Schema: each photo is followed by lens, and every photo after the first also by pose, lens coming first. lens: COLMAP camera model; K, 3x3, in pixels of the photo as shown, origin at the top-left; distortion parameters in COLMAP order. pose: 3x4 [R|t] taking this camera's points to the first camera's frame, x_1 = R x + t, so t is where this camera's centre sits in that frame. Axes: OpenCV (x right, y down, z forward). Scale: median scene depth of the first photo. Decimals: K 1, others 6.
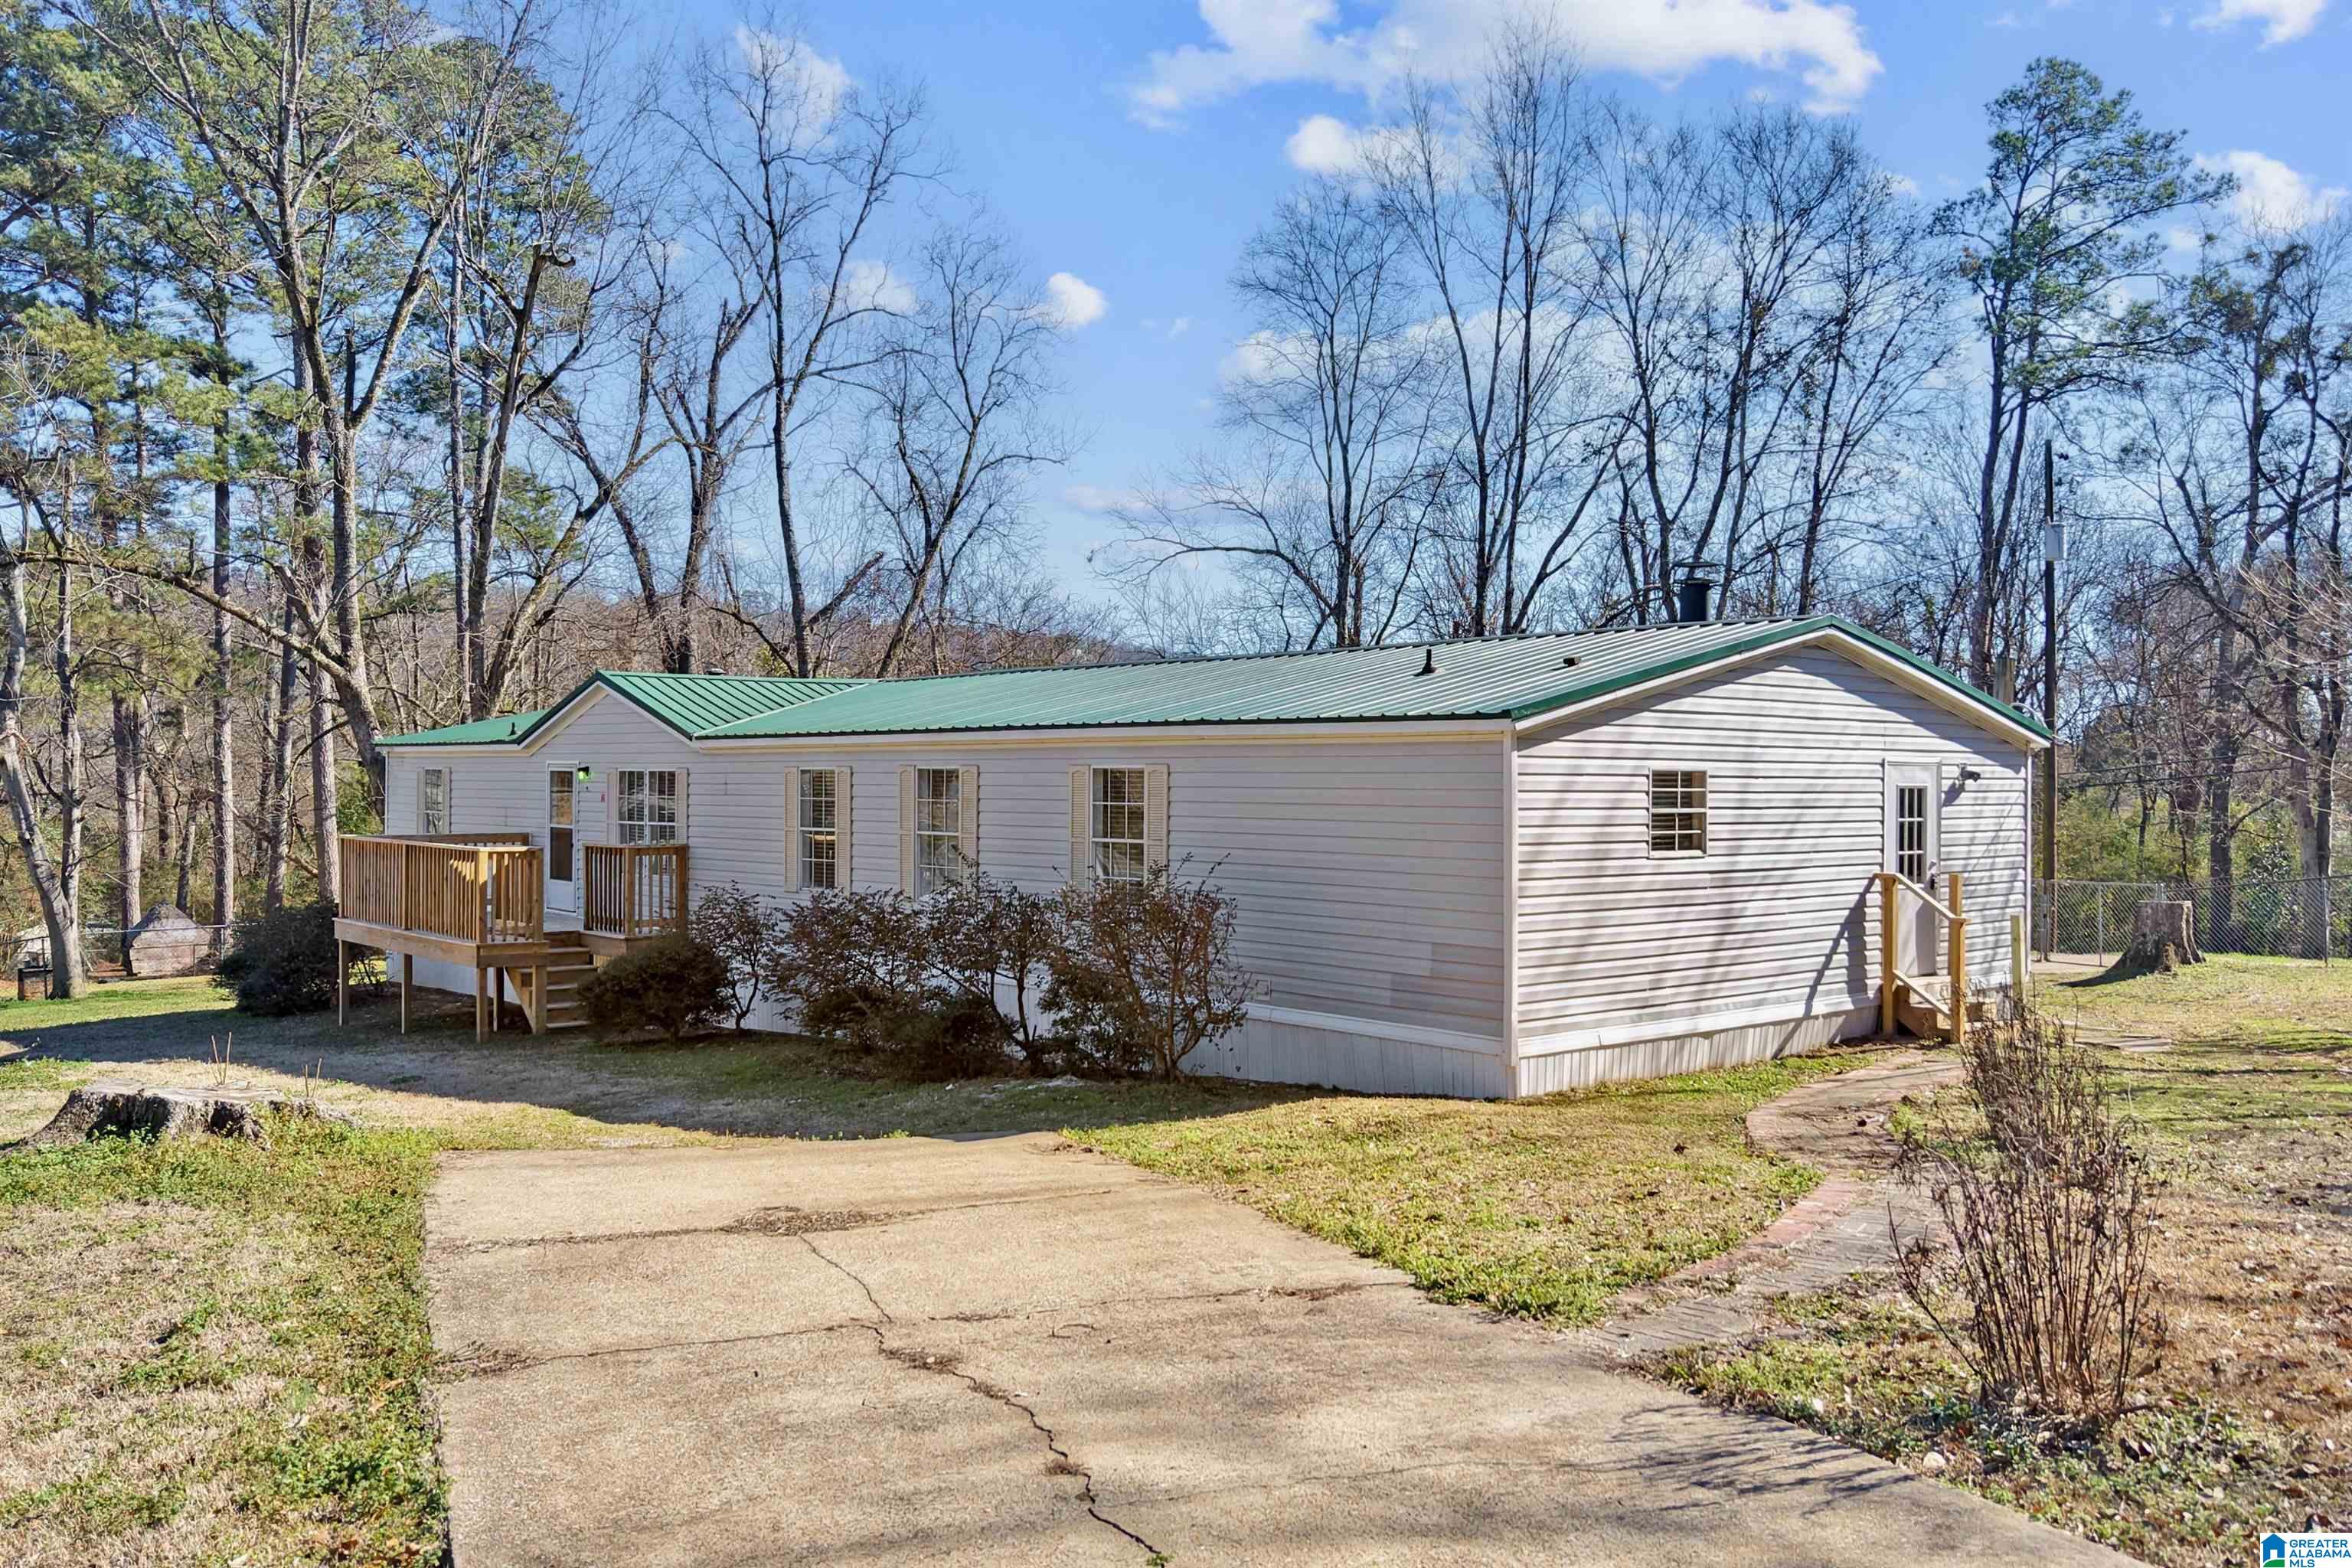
lens RADIAL K [[1807.2, 0, 1231.1], [0, 1807.2, 785.0], [0, 0, 1]] dist [0.010634, -0.005626]
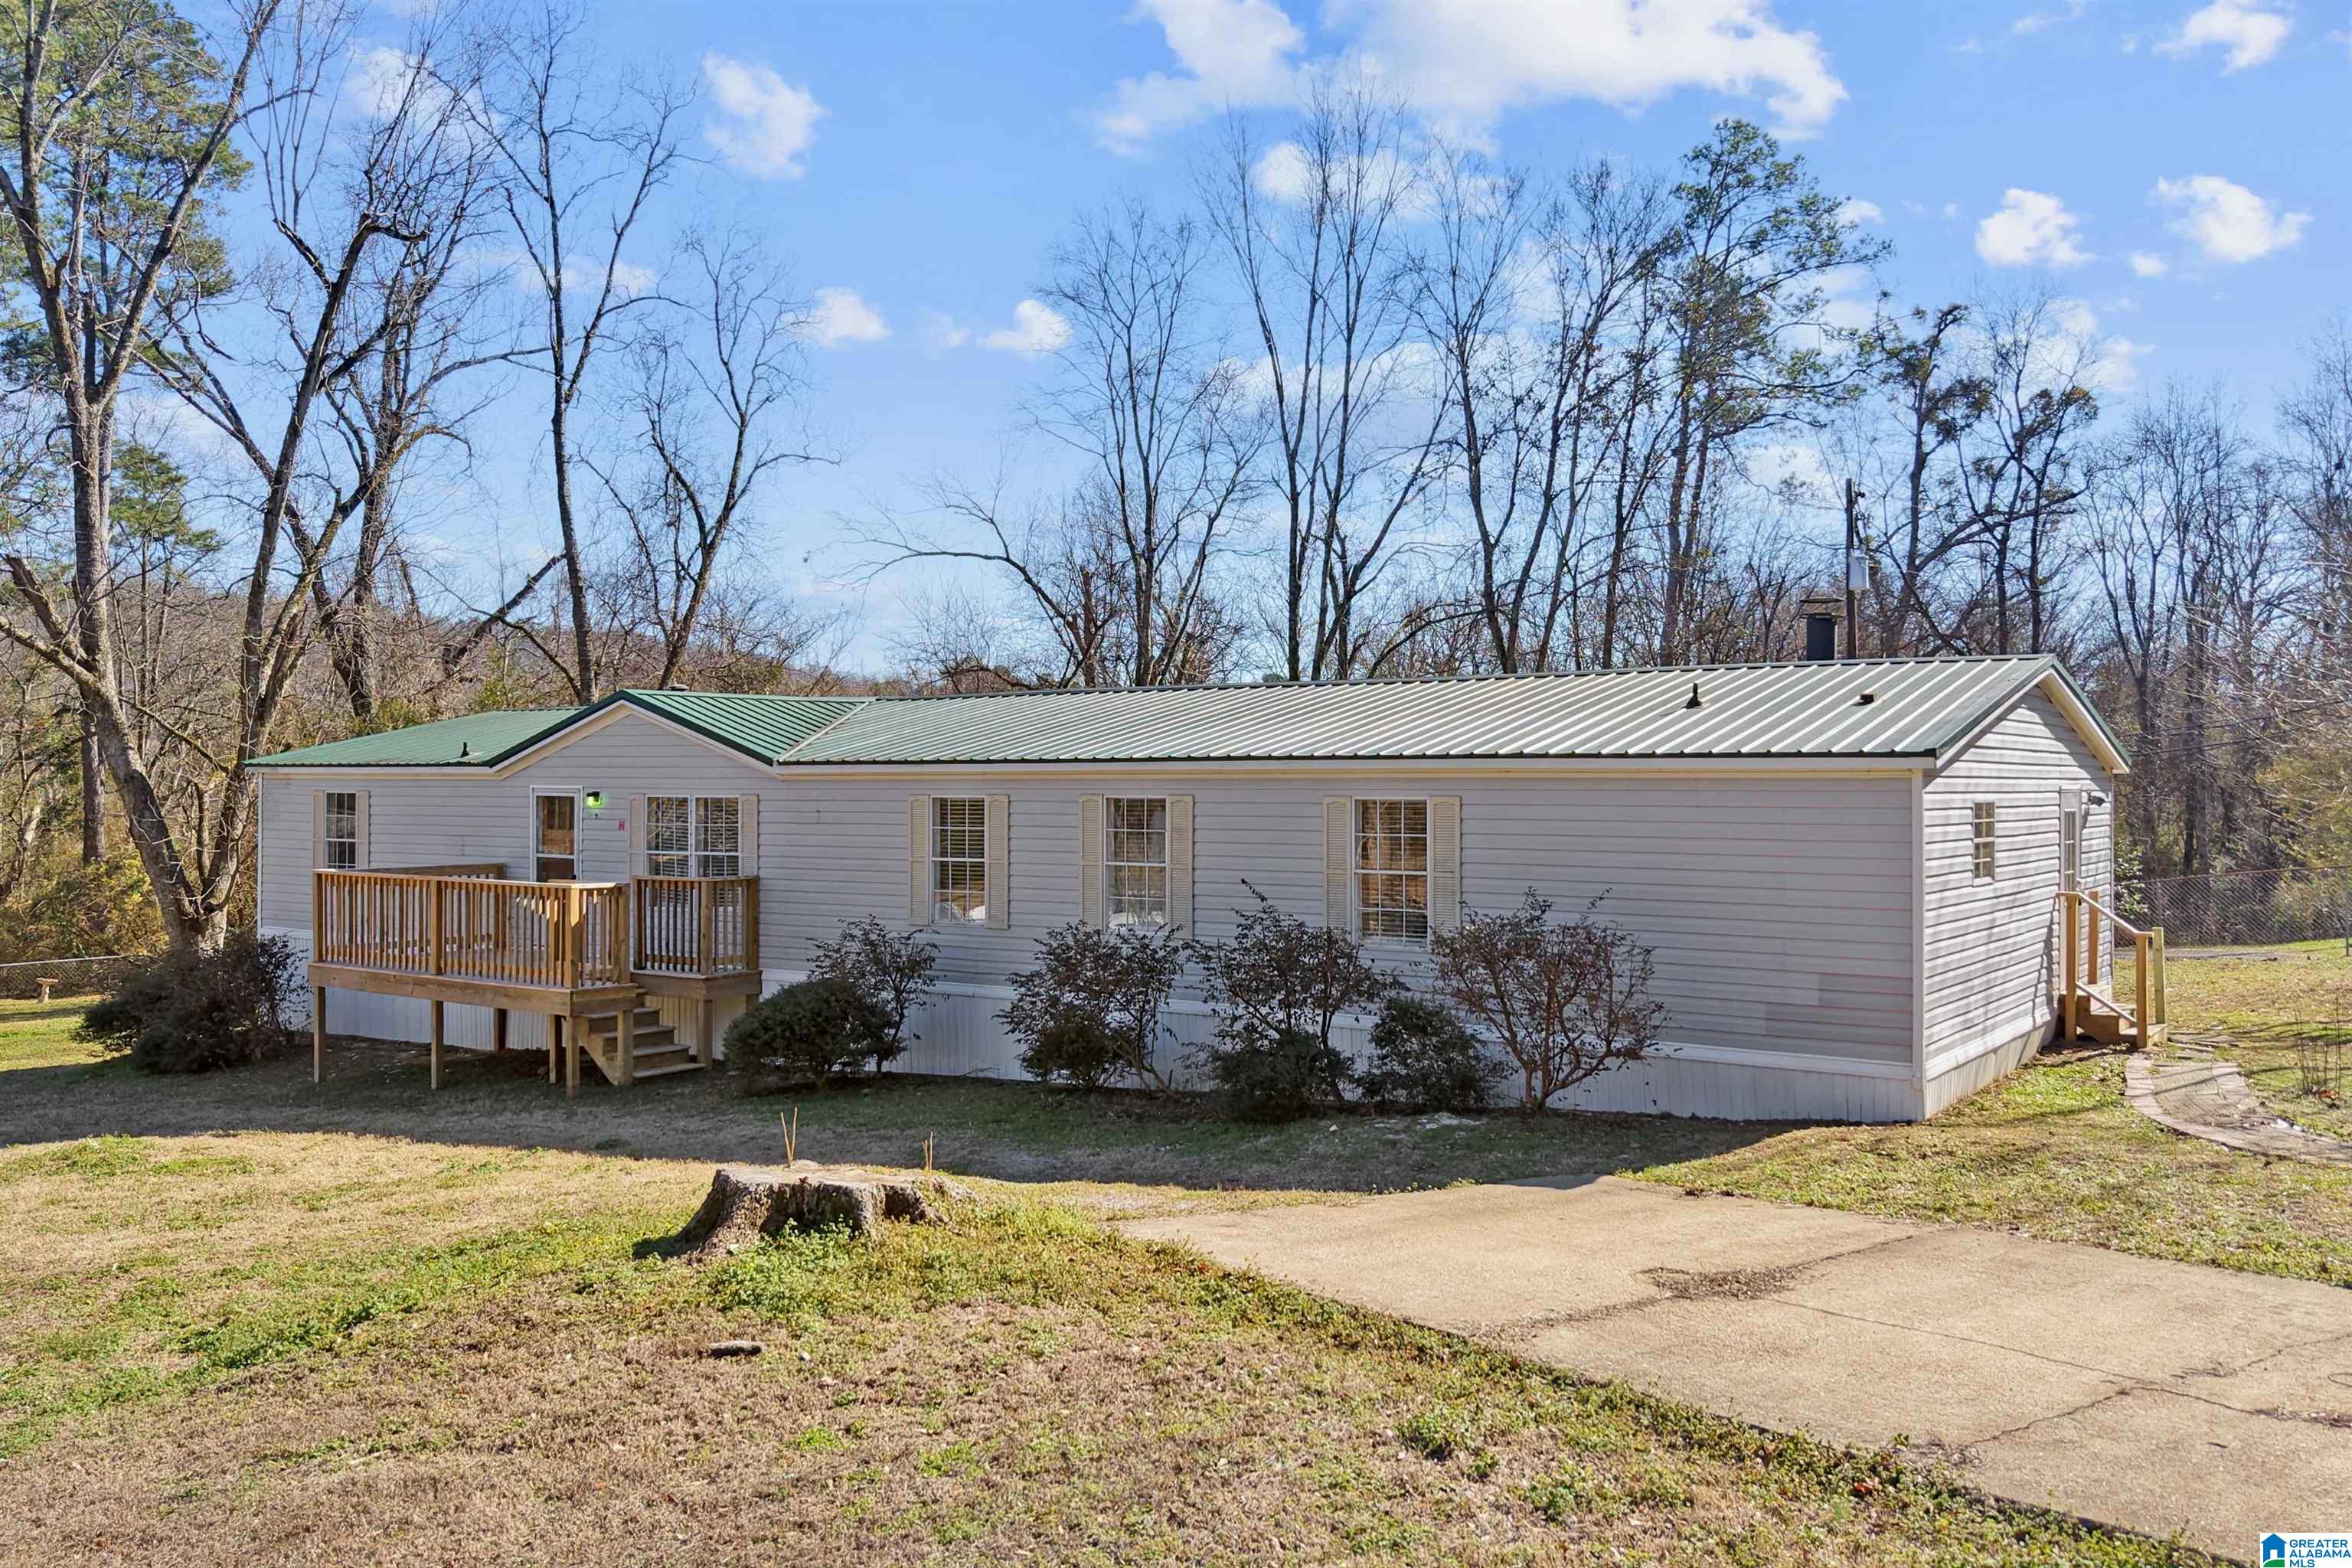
lens RADIAL K [[1807.2, 0, 1231.1], [0, 1807.2, 785.0], [0, 0, 1]] dist [0.010634, -0.005626]
pose [[0.977963, -0.003836, 0.208745, -0.129923], [0.004351, 0.999989, -0.002006, -0.005823], [-0.208735, 0.002870, 0.977968, 0.015437]]
